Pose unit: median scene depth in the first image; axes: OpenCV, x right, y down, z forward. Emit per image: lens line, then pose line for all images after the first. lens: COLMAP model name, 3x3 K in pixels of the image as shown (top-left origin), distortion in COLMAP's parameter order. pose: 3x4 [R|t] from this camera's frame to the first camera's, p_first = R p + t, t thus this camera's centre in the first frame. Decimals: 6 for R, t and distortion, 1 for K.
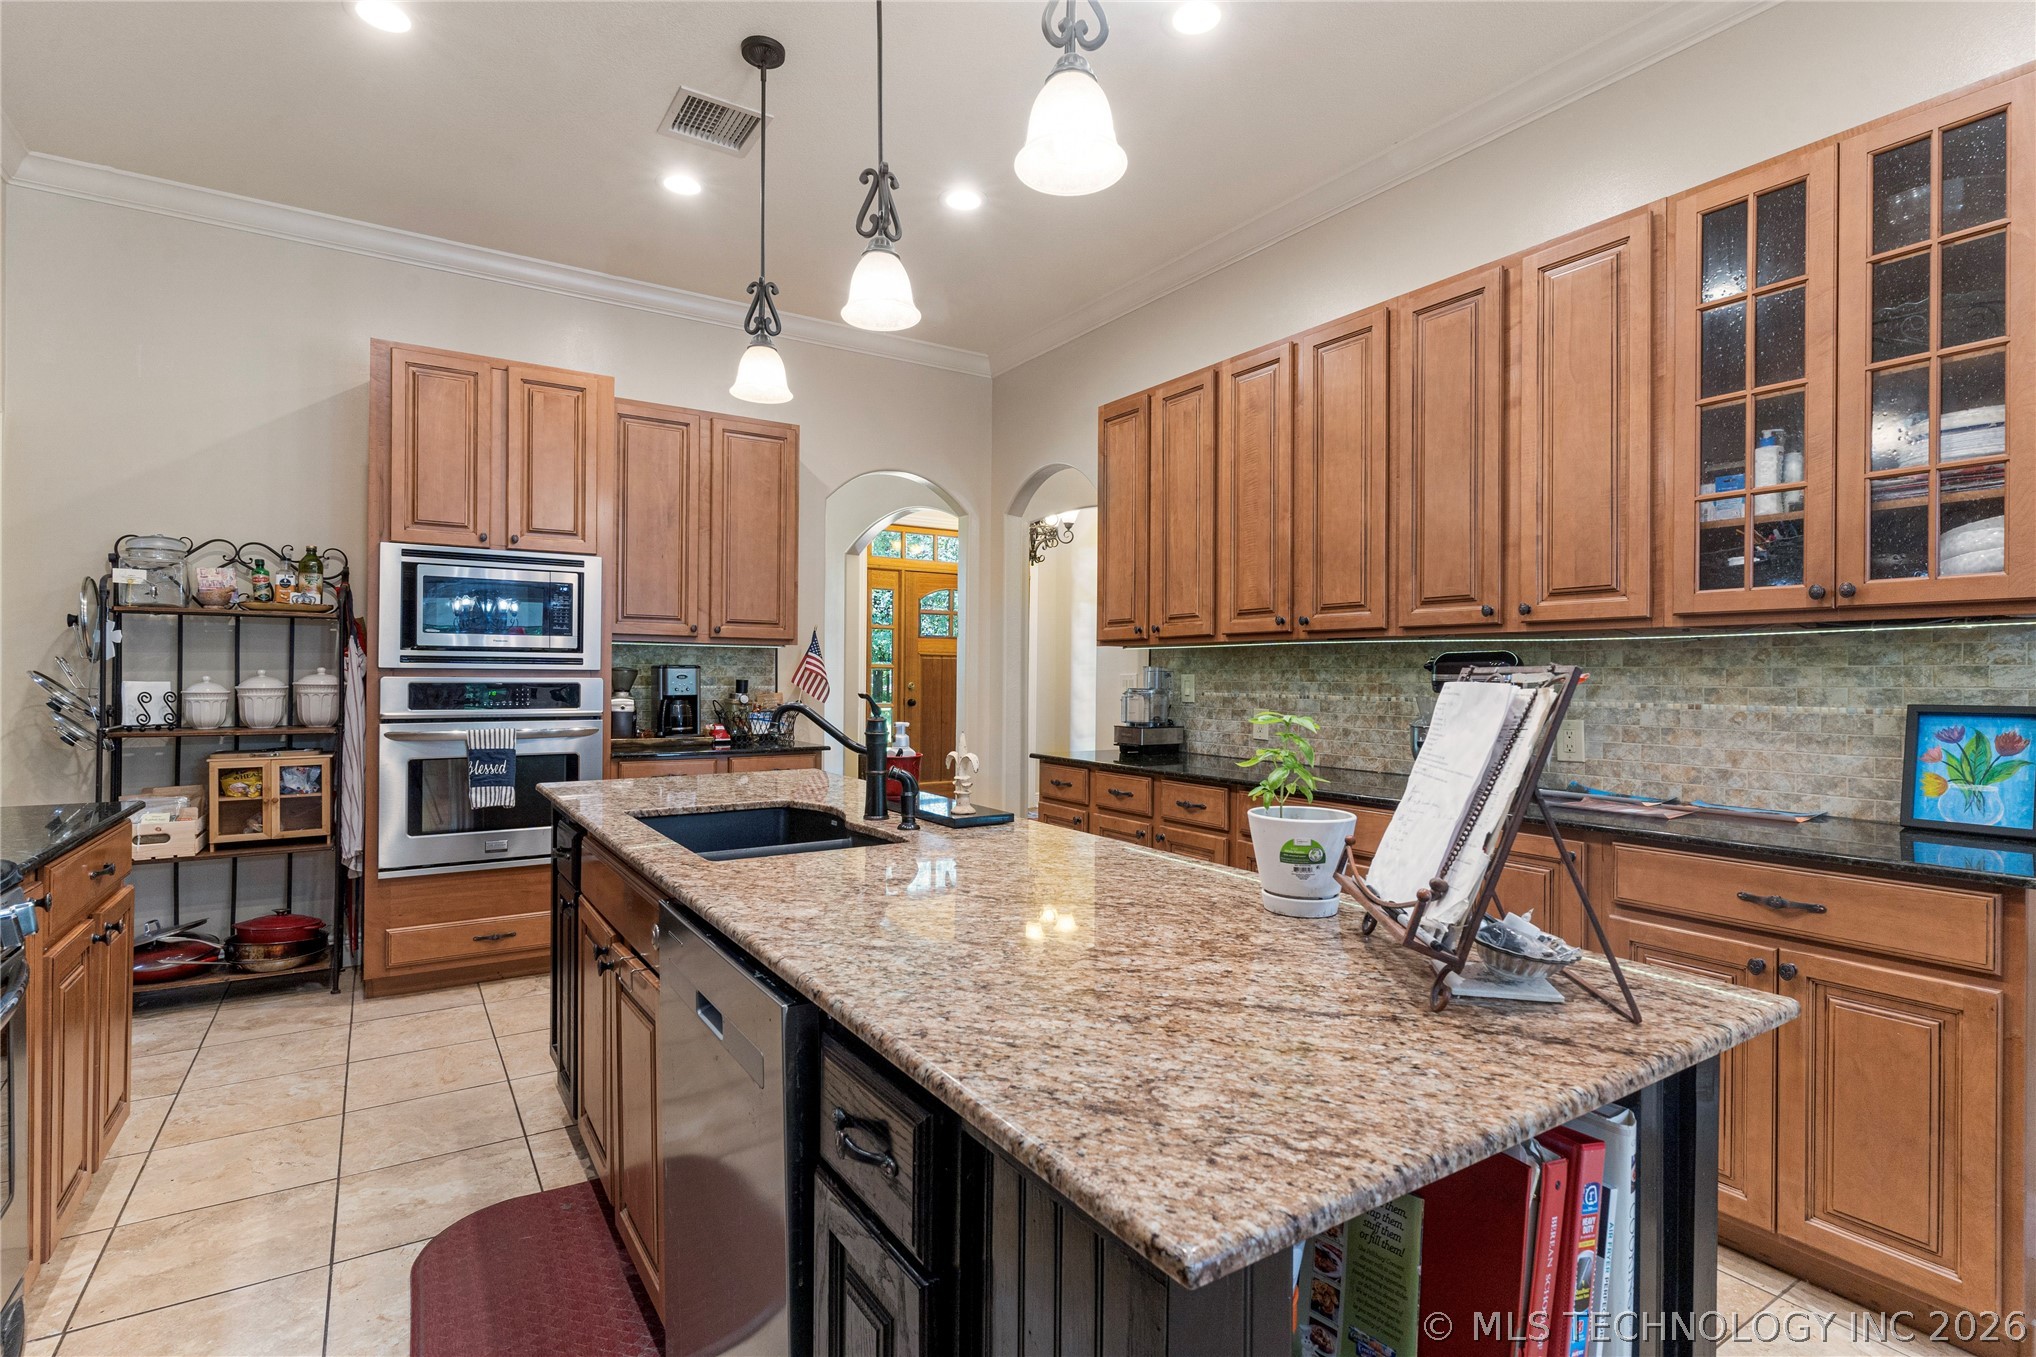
lens RADIAL K [[977.2, 0, 1015.0], [0, 977.2, 679.6], [0, 0, 1]] dist [0.006552, -0.000426]
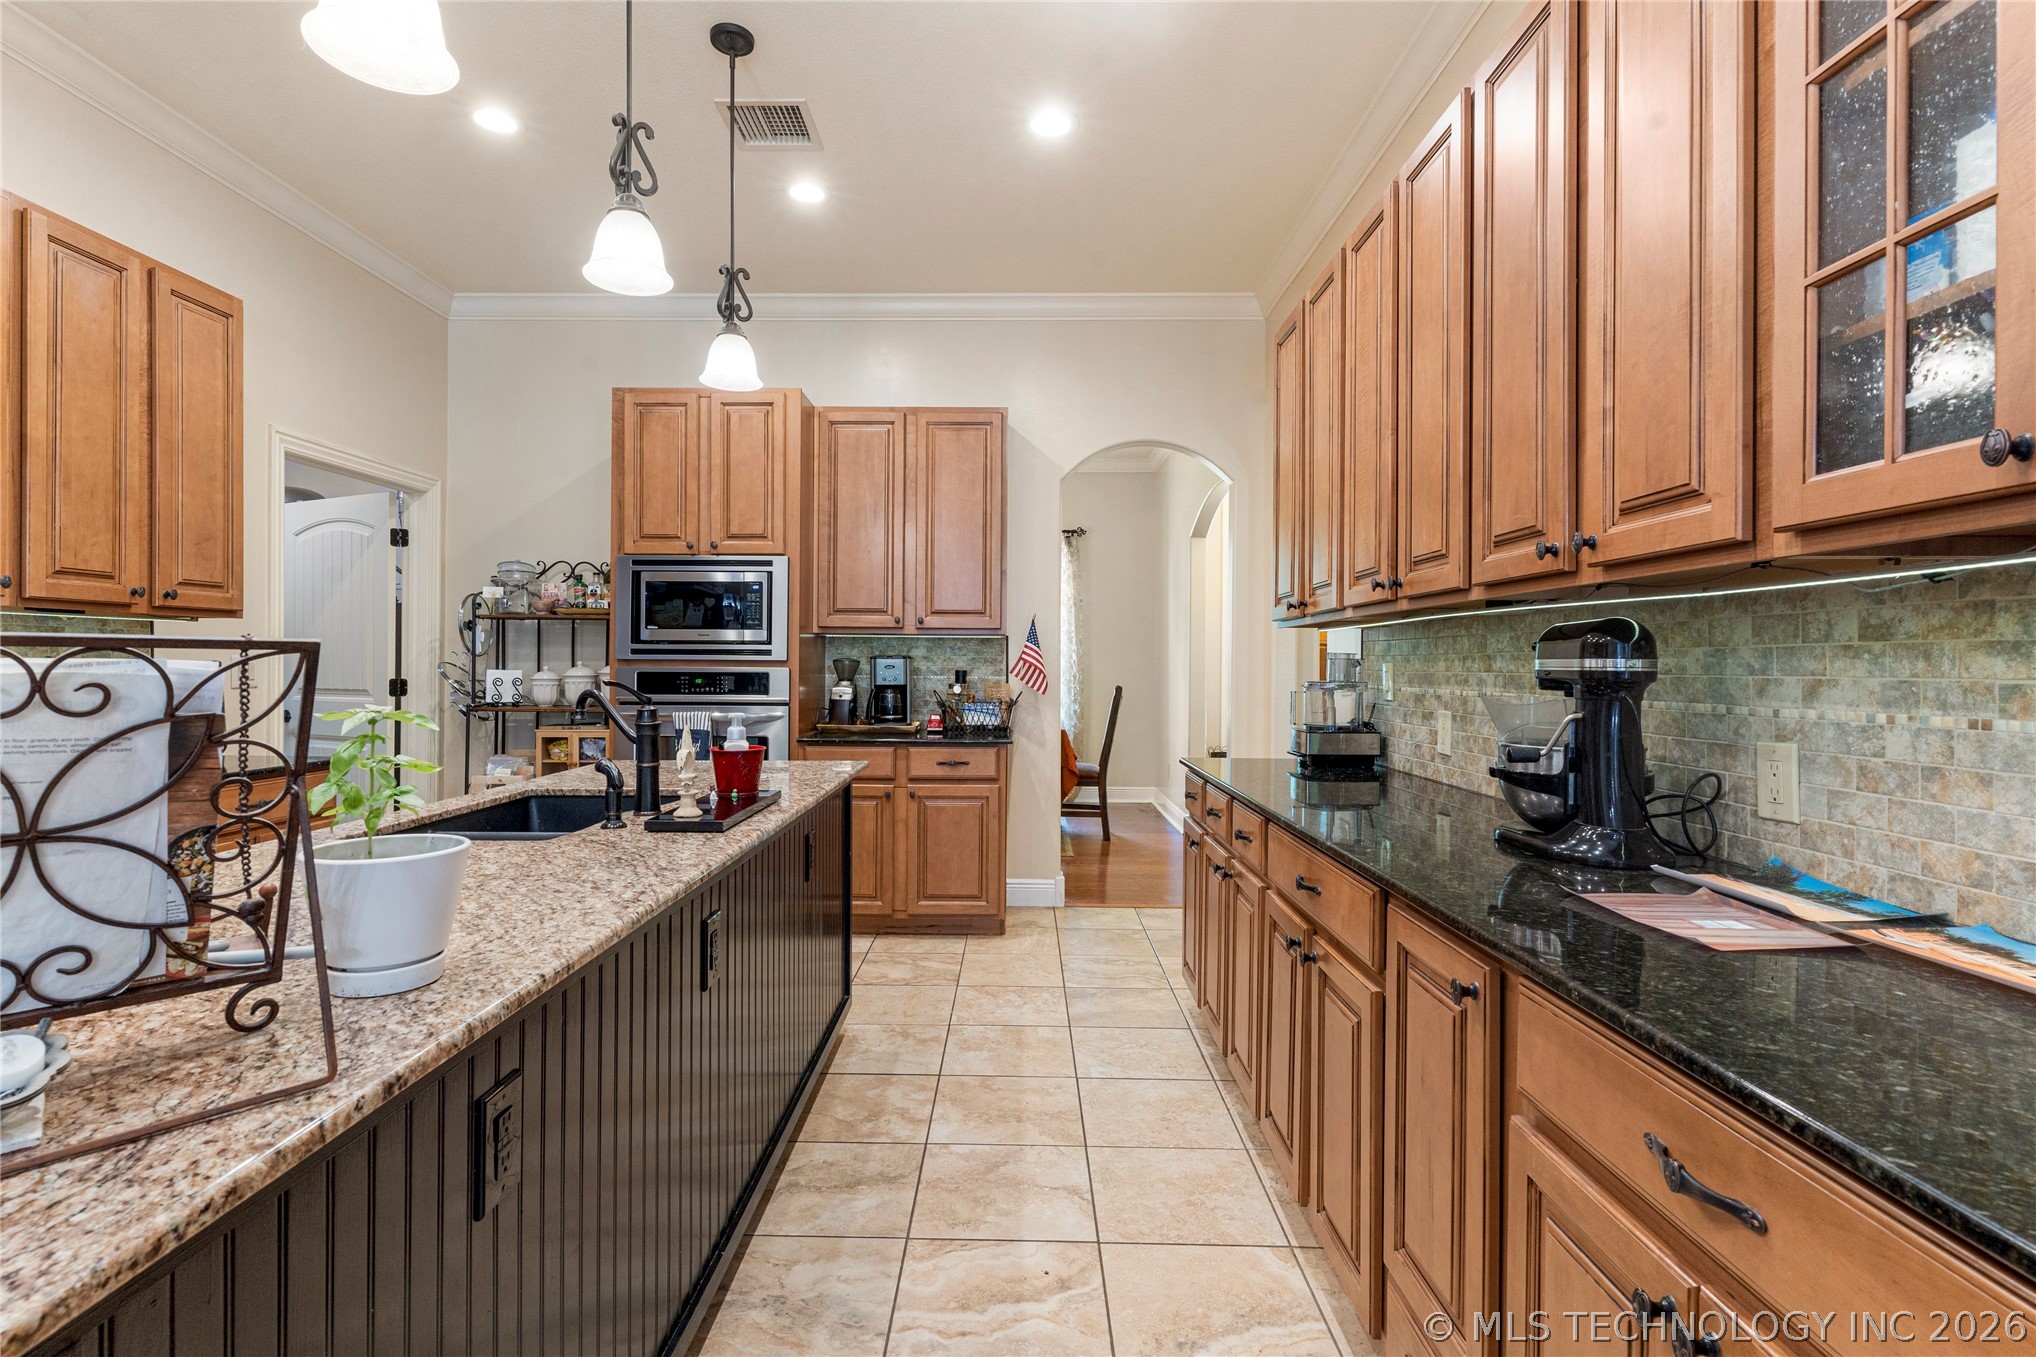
lens RADIAL K [[977.2, 0, 1011.4], [0, 977.2, 668.9], [0, 0, 1]] dist [0.006552, -0.000426]
pose [[0.832254, 0.000570, -0.554394, 0.421034], [-0.003031, 0.999989, -0.003521, 0.003086], [0.554386, 0.004611, 0.832247, 0.259791]]
